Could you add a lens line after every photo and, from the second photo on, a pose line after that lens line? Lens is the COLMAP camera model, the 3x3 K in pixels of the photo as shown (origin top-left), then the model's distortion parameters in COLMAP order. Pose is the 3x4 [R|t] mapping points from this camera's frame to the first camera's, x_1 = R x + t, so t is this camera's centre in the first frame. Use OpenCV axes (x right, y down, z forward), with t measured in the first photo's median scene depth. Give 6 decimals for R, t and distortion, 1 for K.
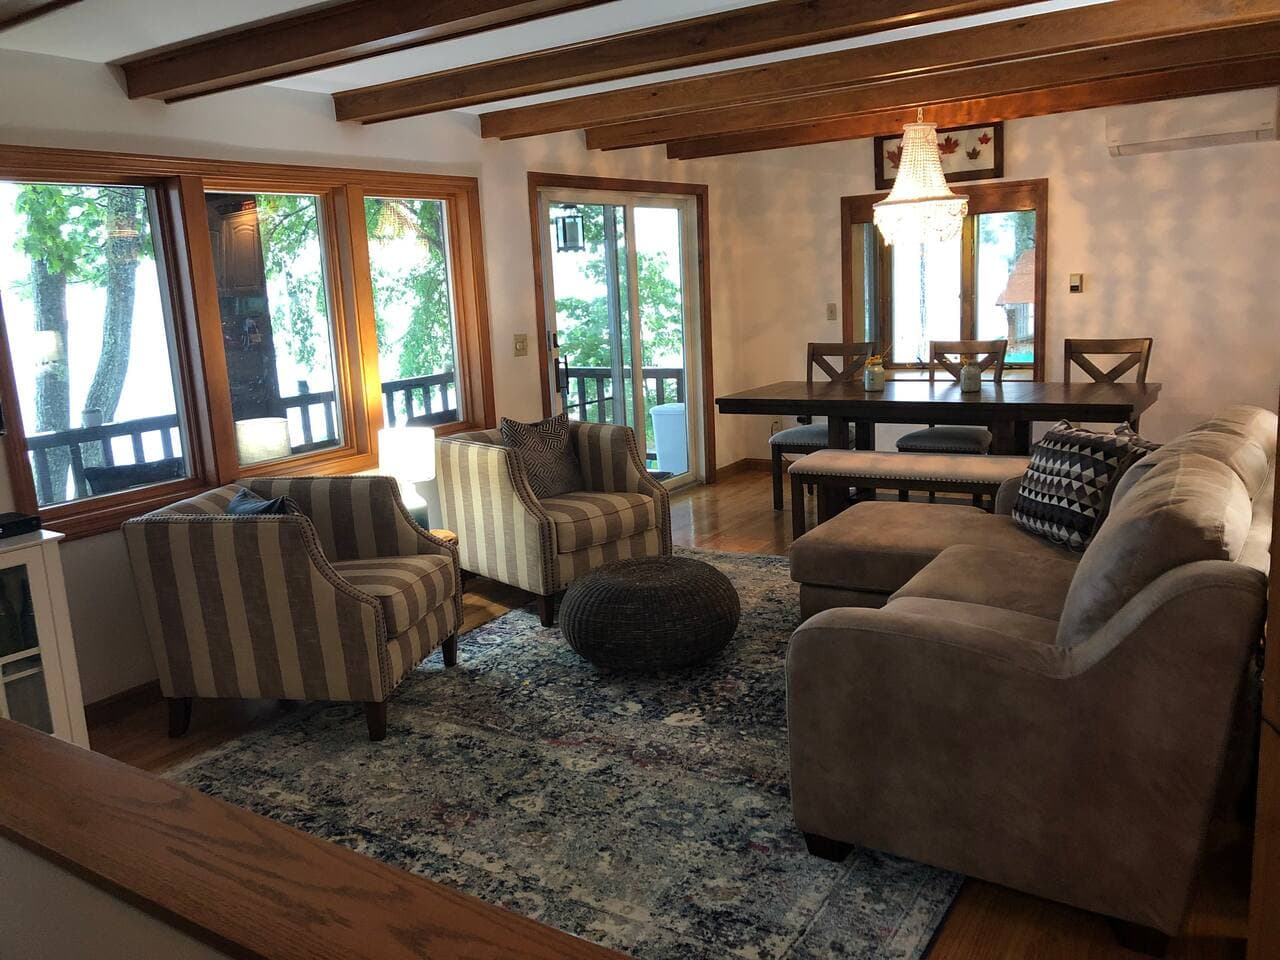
lens RADIAL K [[1053.9, 0, 640.0], [0, 1053.9, 480.0], [0, 0, 1]] dist [0.004359, -0.000236]
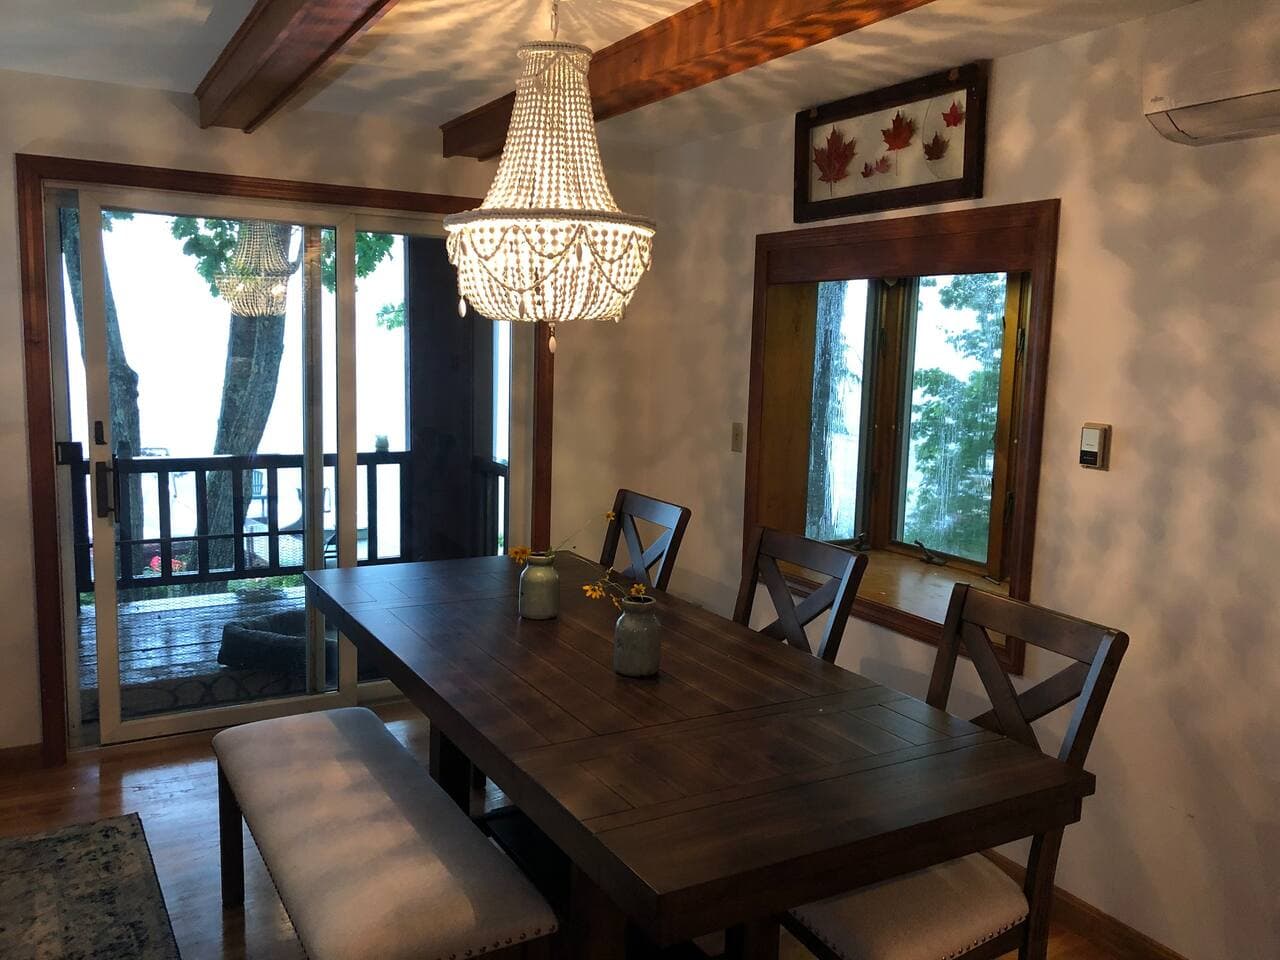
lens RADIAL K [[1053.9, 0, 640.0], [0, 1053.9, 480.0], [0, 0, 1]] dist [0.004359, -0.000236]
pose [[0.891475, 0.136587, -0.431991, 0.428727], [-0.158442, 0.987257, -0.014817, -0.136232], [0.424462, 0.081655, 0.901756, 0.536906]]
